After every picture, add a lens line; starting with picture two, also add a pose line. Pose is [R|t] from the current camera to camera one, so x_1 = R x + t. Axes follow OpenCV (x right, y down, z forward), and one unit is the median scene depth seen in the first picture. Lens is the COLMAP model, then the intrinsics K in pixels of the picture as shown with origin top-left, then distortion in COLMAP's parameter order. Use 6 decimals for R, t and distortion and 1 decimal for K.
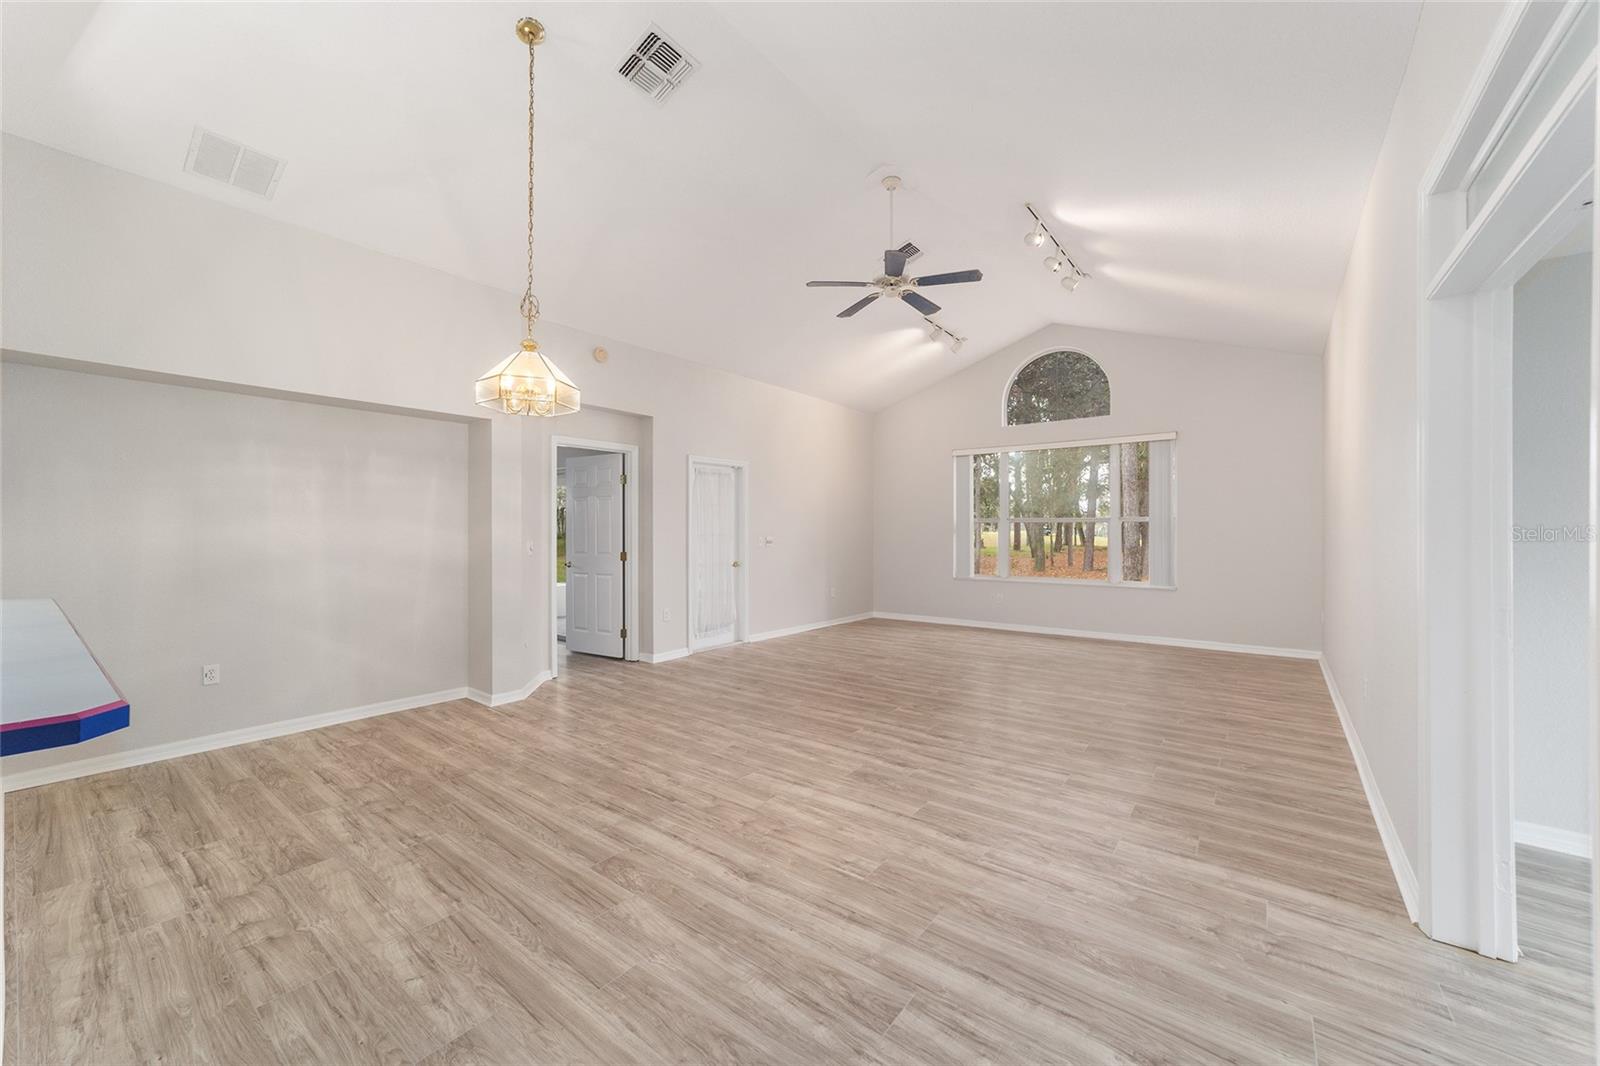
lens RADIAL K [[618.5, 0, 786.1], [0, 618.5, 524.3], [0, 0, 1]] dist [-0.019907, 0.009049]
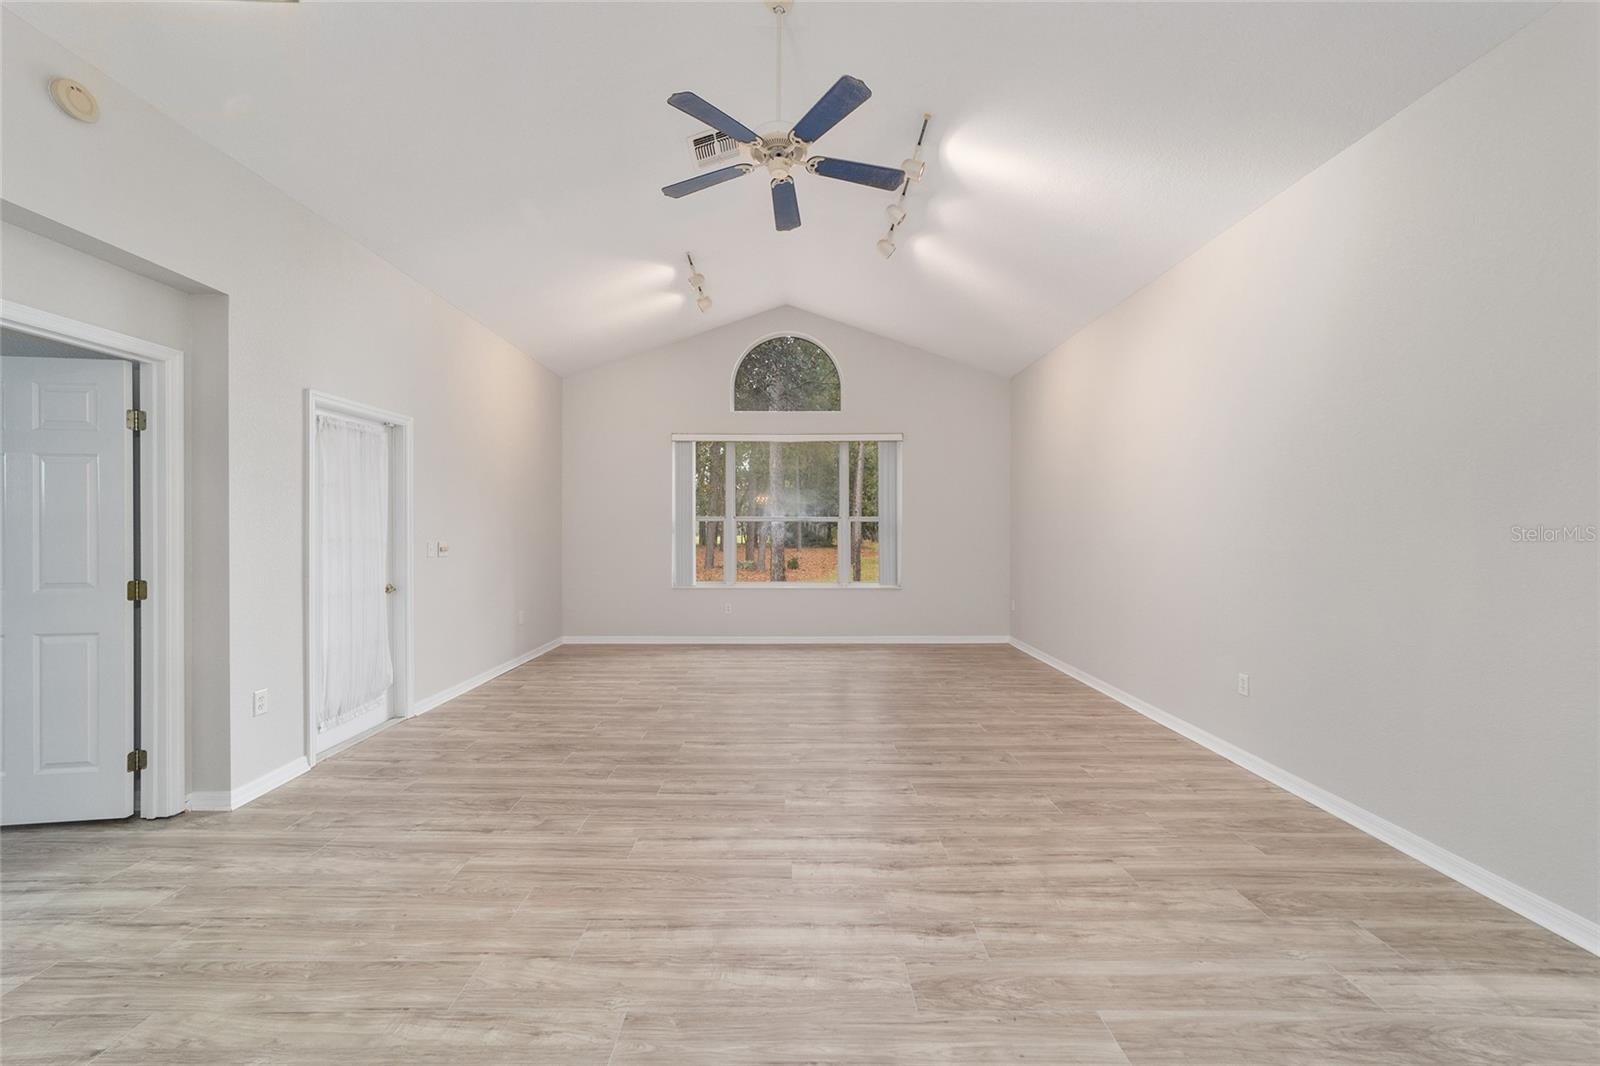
lens RADIAL K [[614.2, 0, 789.0], [0, 614.2, 528.4], [0, 0, 1]] dist [-0.018330, 0.008897]
pose [[0.786896, 0.000088, 0.617086, -0.268935], [-0.005691, 0.999958, 0.007114, 0.001214], [-0.617060, -0.009110, 0.786863, 0.587858]]
